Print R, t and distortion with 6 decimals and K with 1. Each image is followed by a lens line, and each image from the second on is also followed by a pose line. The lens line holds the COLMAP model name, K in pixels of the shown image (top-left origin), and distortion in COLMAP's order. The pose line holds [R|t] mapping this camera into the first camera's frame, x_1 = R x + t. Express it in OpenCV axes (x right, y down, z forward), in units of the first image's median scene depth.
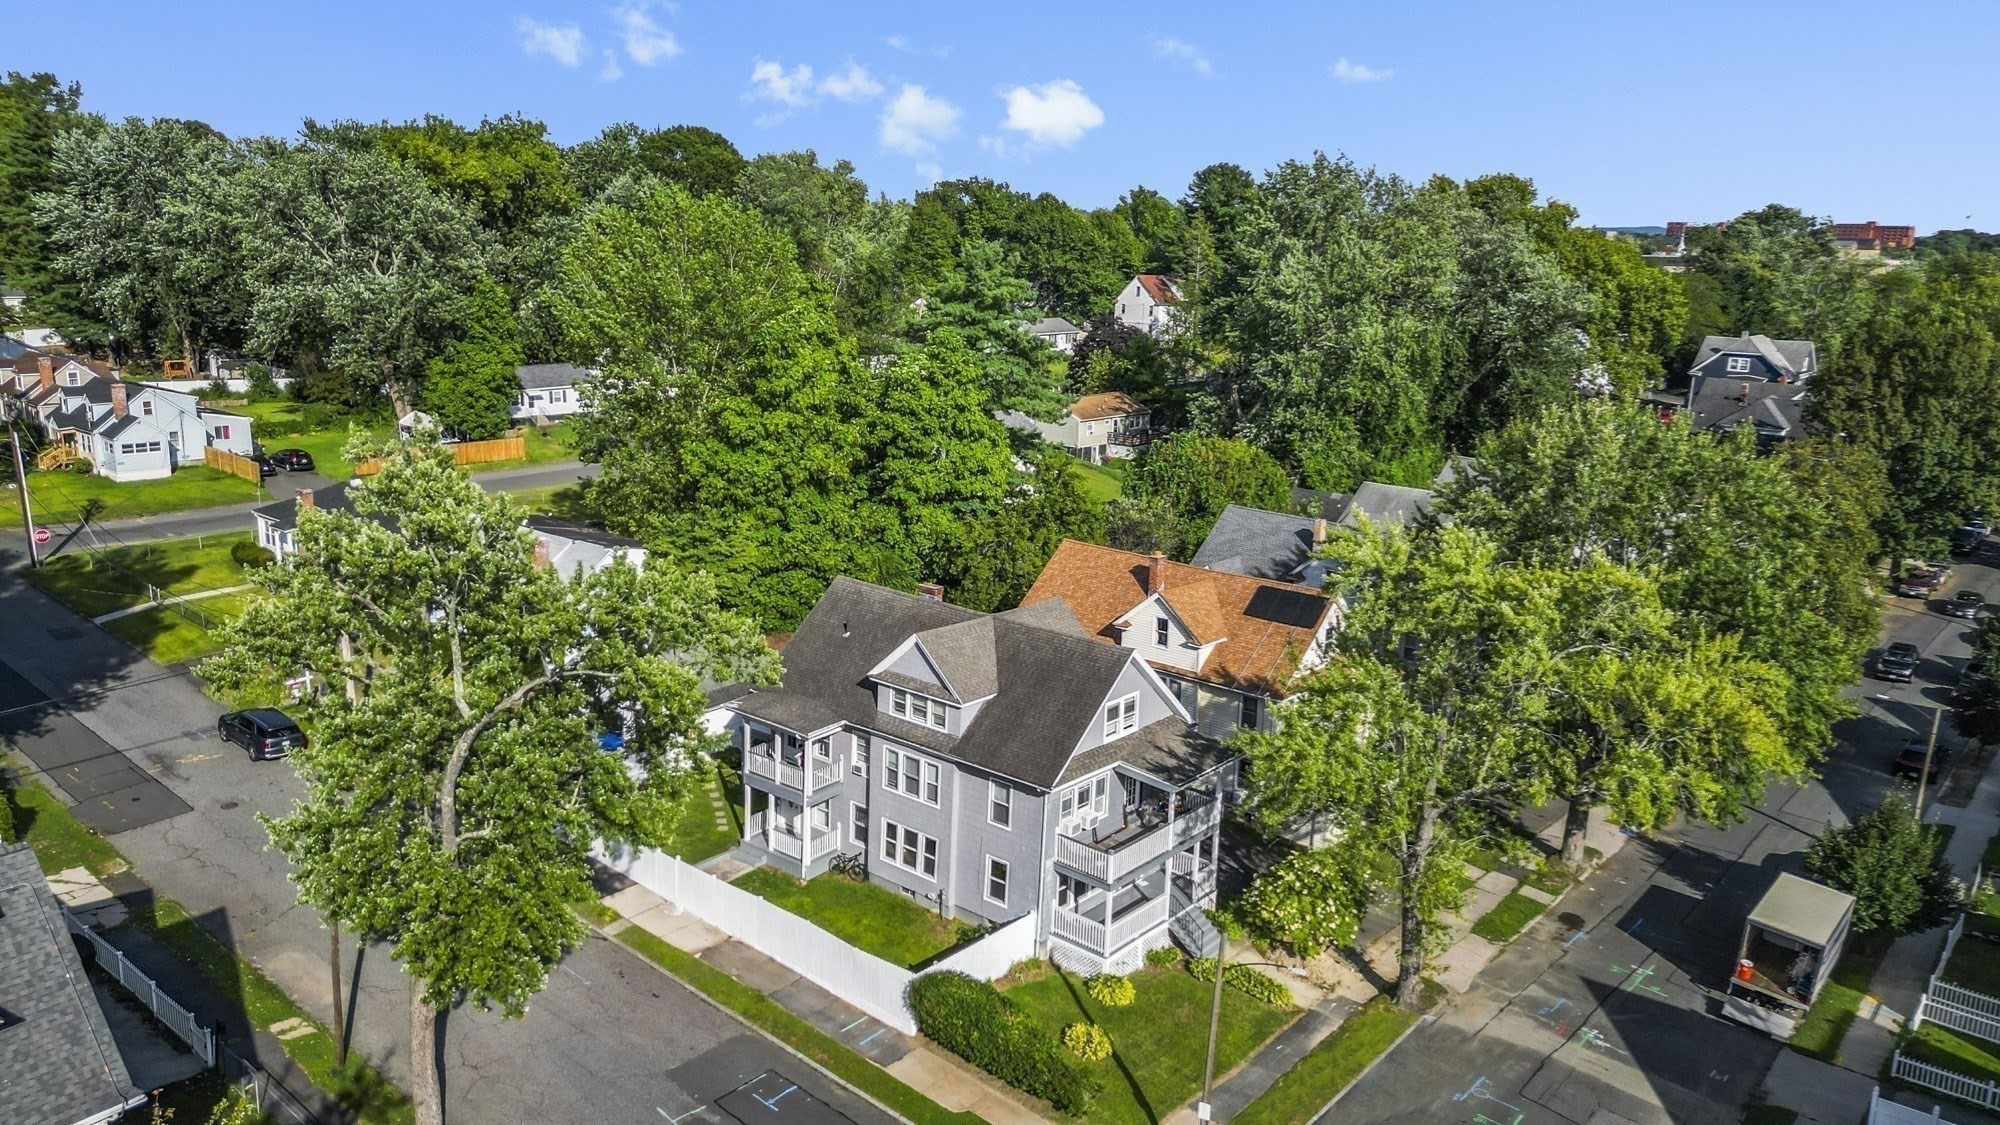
lens RADIAL K [[1389.0, 0, 1003.8], [0, 1389.0, 556.9], [0, 0, 1]] dist [0.032694, -0.023603]
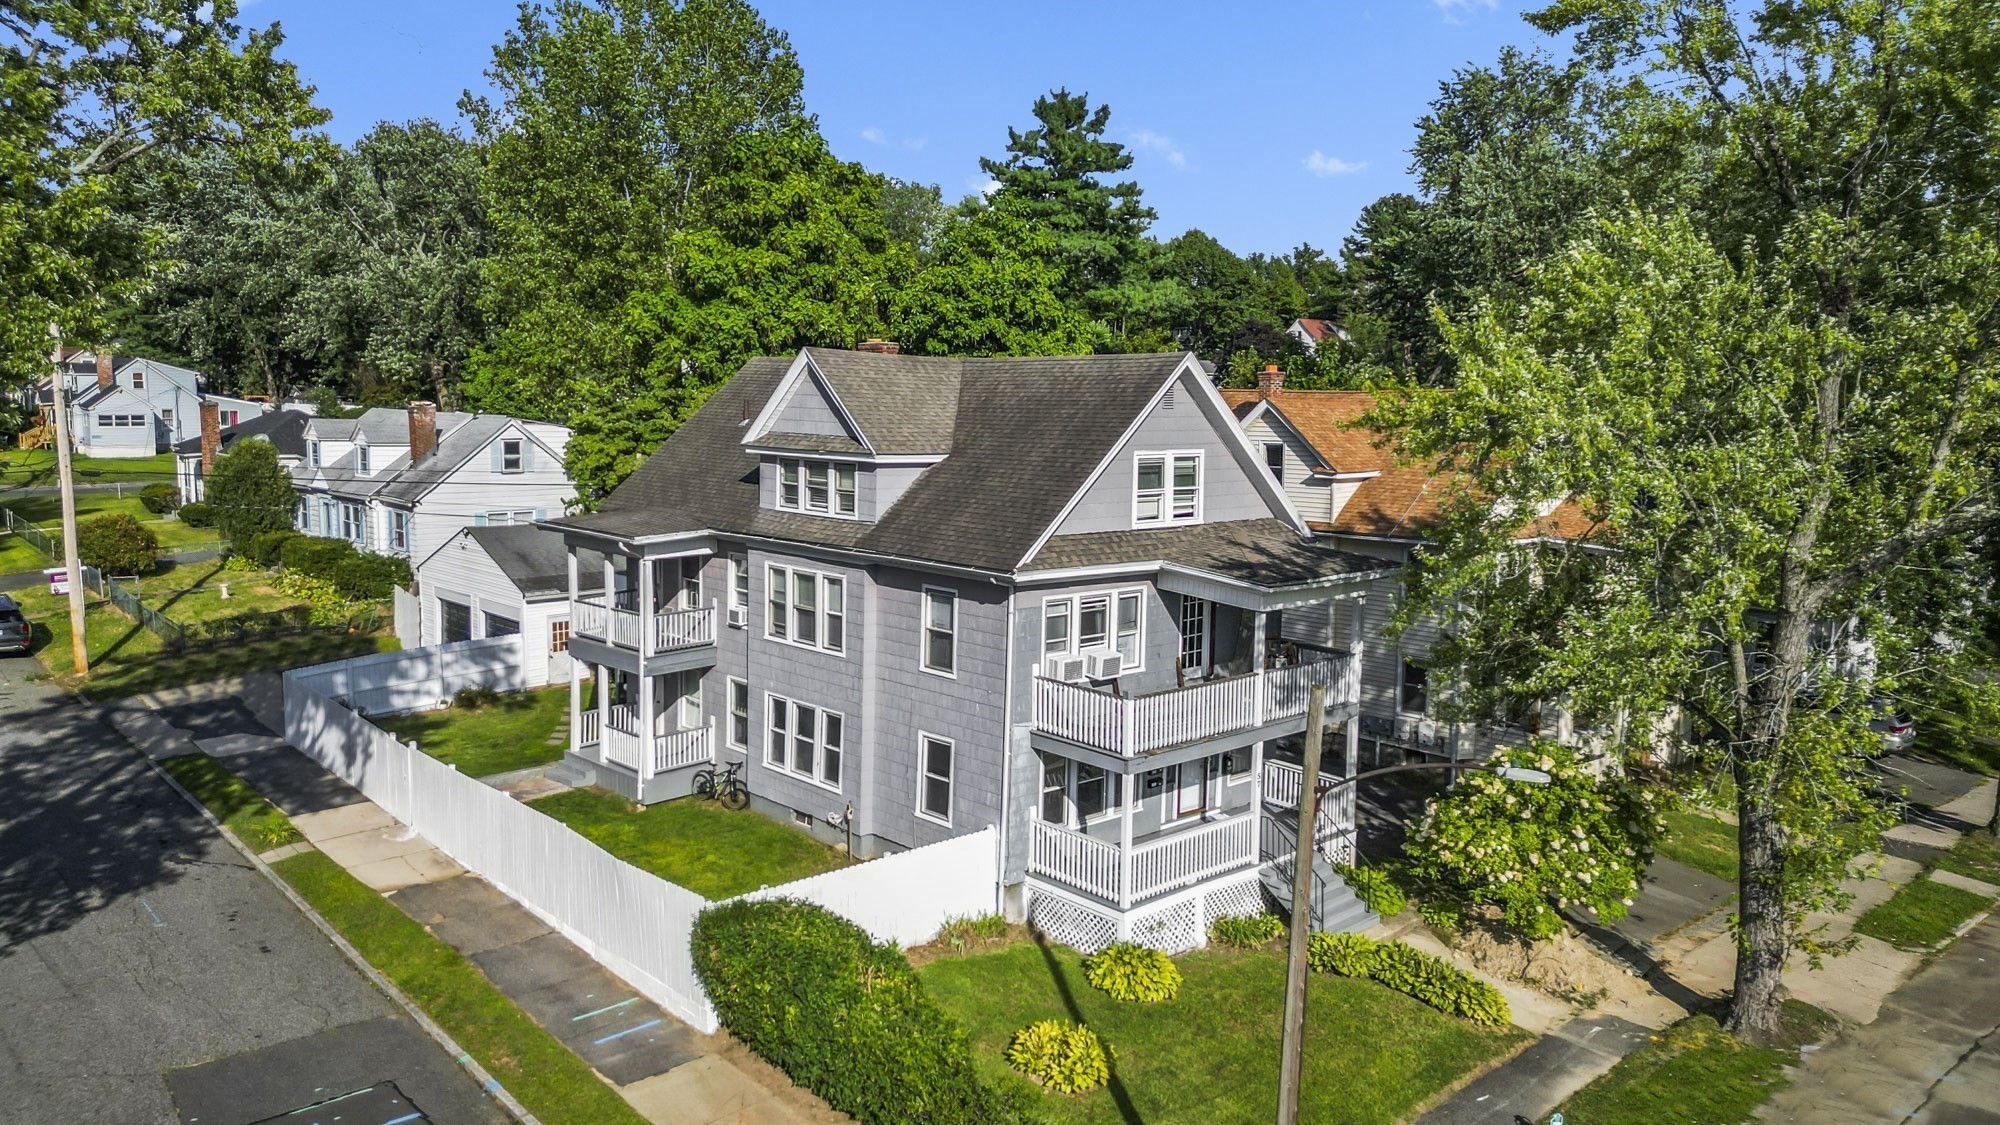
lens RADIAL K [[1389.0, 0, 996.5], [0, 1389.0, 565.4], [0, 0, 1]] dist [0.032694, -0.023603]
pose [[0.991120, -0.006959, -0.132788, 0.089096], [-0.006379, 0.994991, -0.099757, 0.198417], [0.132817, 0.099719, 0.986112, 0.445868]]
